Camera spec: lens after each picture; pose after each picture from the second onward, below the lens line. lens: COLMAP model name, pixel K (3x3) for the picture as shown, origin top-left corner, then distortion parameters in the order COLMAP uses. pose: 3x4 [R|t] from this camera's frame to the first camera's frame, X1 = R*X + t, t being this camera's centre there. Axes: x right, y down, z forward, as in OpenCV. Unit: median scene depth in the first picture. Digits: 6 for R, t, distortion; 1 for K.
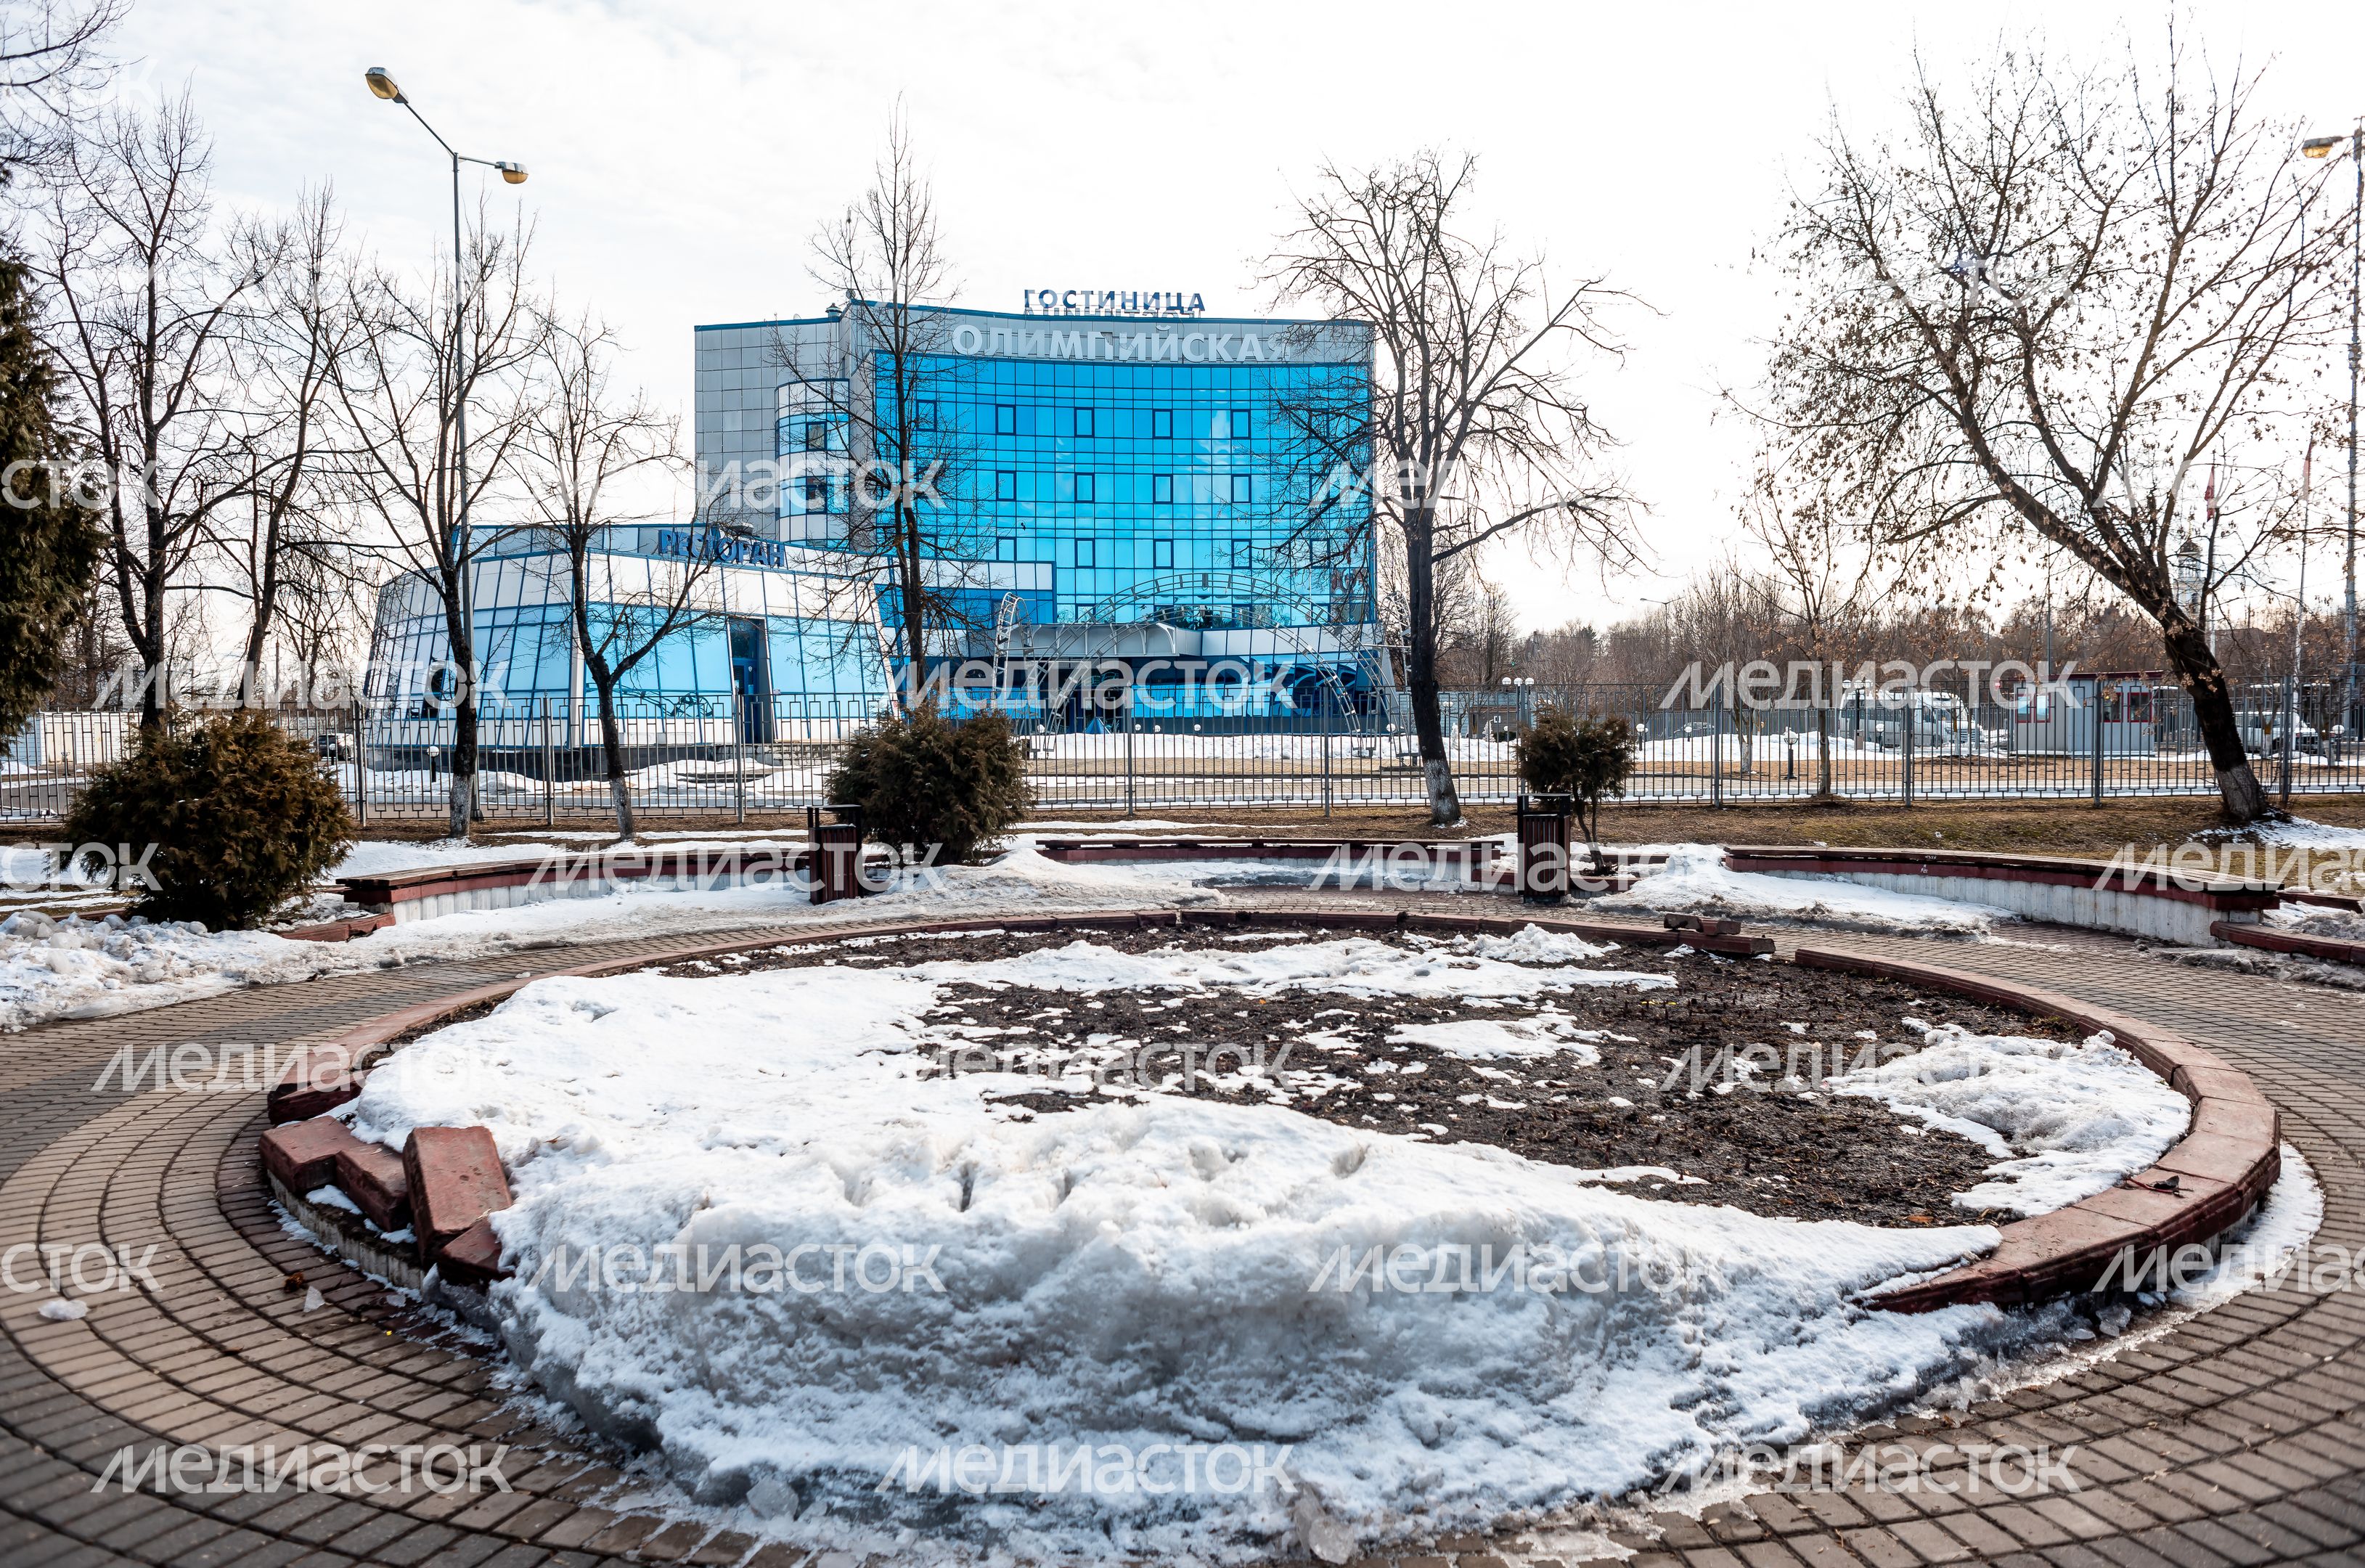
lens RADIAL K [[1658.9, 0, 1191.2], [0, 1658.9, 736.9], [0, 0, 1]] dist [-0.004196, 0.000315]
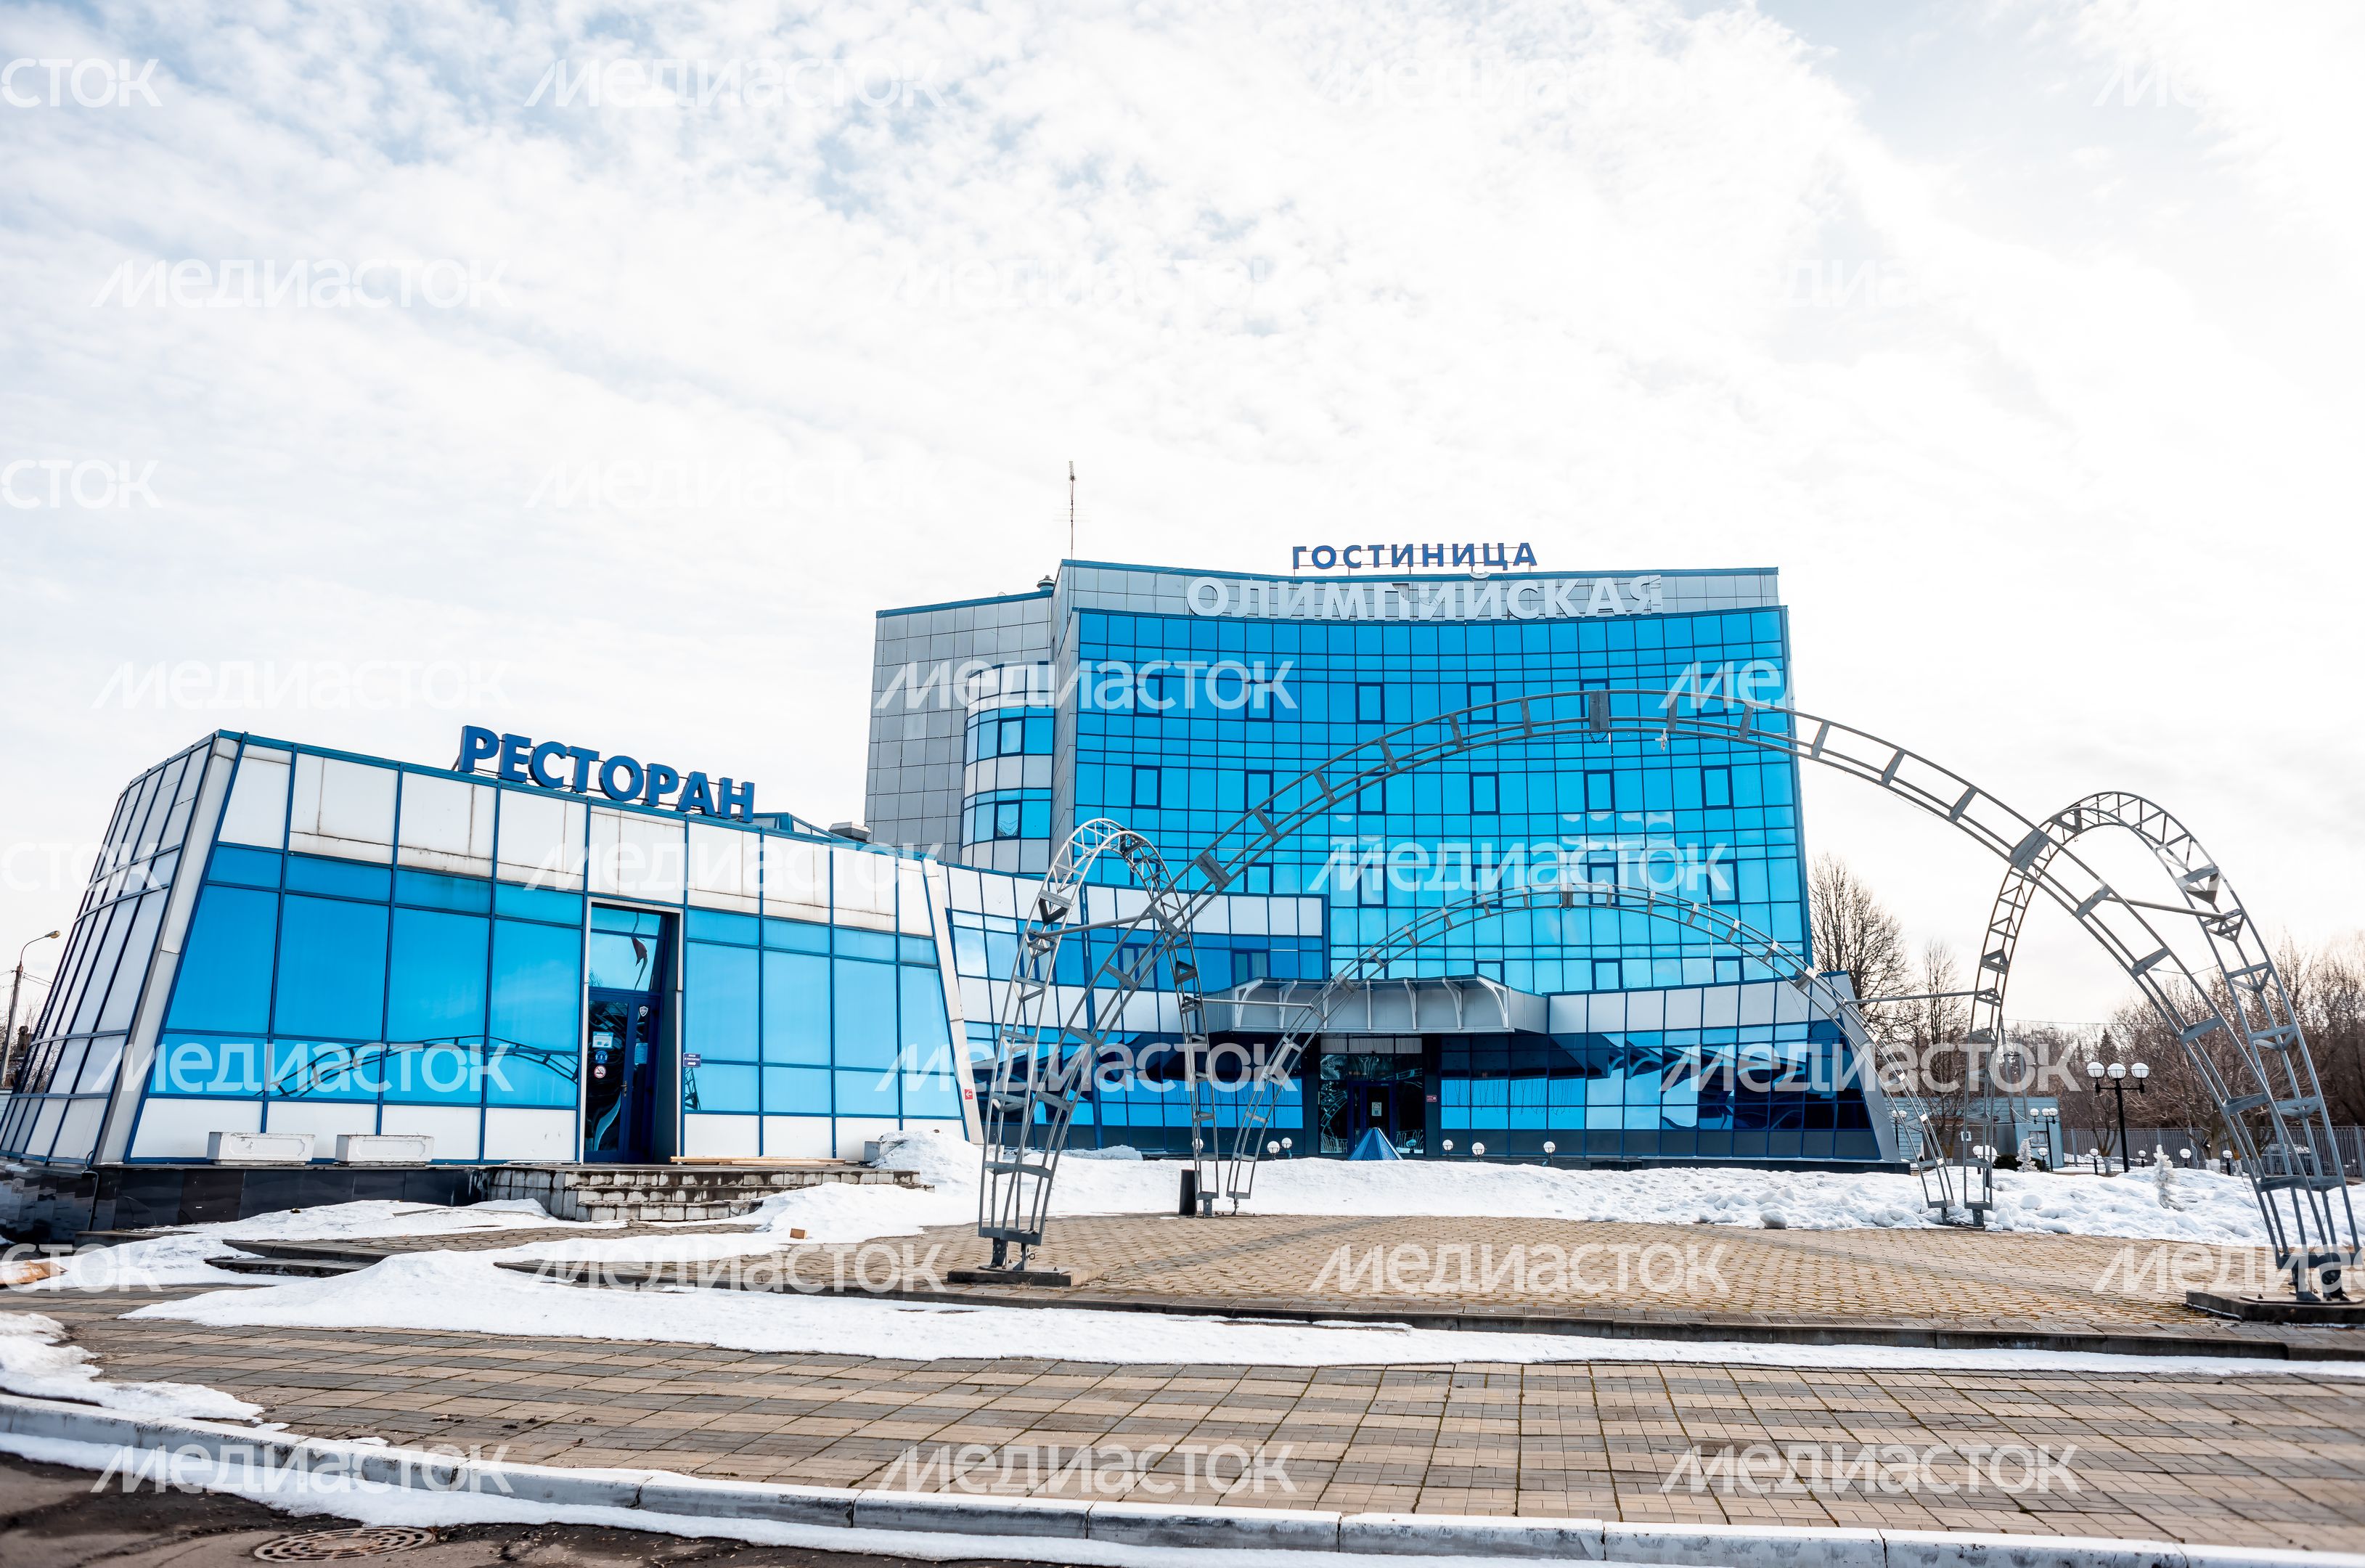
lens RADIAL K [[1658.9, 0, 1191.2], [0, 1658.9, 736.9], [0, 0, 1]] dist [-0.004196, 0.000315]
pose [[0.981682, -0.028254, -0.188420, -0.006061], [-0.018561, 0.970057, -0.242165, -0.001716], [0.189621, 0.241227, 0.951763, 0.307164]]
